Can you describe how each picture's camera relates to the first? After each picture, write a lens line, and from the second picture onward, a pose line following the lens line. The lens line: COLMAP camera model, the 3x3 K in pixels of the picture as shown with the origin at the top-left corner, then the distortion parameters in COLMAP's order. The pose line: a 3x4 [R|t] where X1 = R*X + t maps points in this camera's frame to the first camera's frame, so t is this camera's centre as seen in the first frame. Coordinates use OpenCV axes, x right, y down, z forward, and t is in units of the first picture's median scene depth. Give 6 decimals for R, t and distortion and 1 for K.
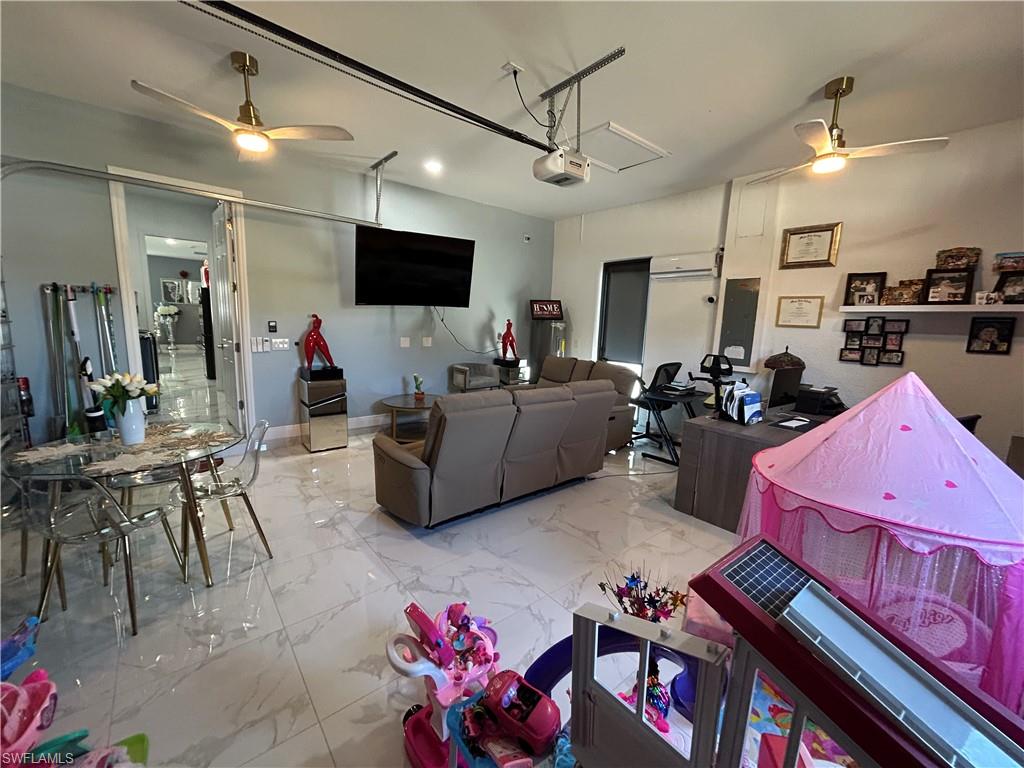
lens RADIAL K [[414.4, 0, 513.7], [0, 414.4, 384.4], [0, 0, 1]] dist [0.002607, -0.000161]
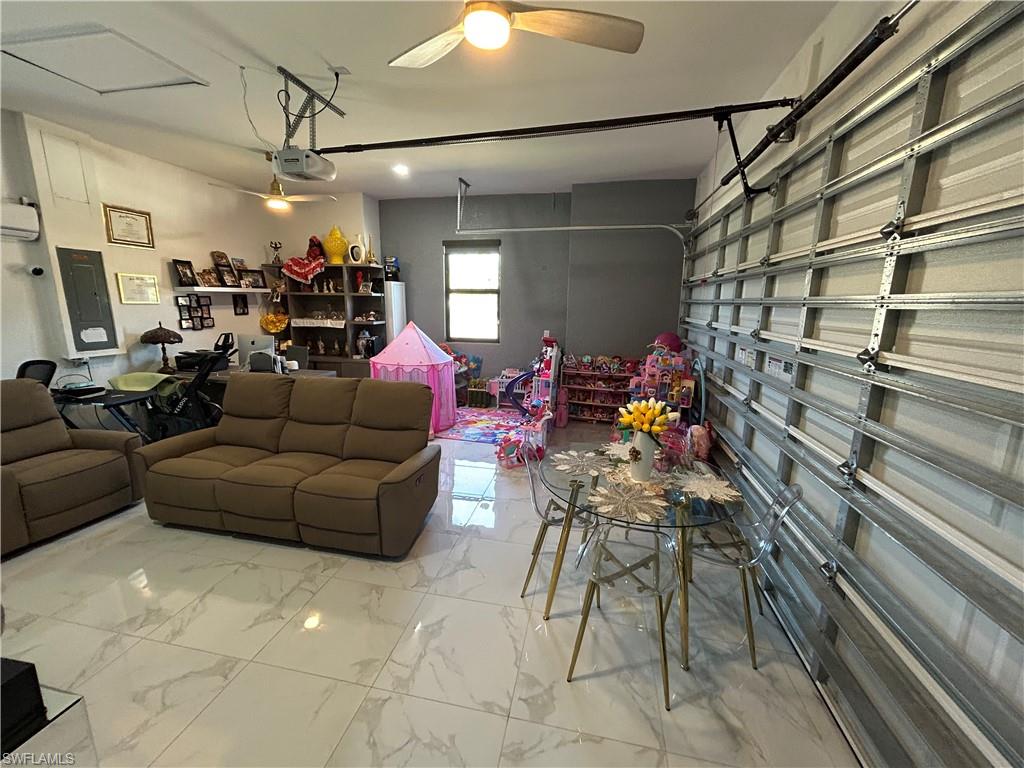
lens RADIAL K [[414.4, 0, 511.0], [0, 414.4, 384.4], [0, 0, 1]] dist [0.002607, -0.000161]
pose [[-0.624456, -0.197840, 0.755589, -0.858092], [0.084376, 0.944640, 0.317073, -0.224964], [-0.776489, 0.261752, -0.573193, 1.043093]]
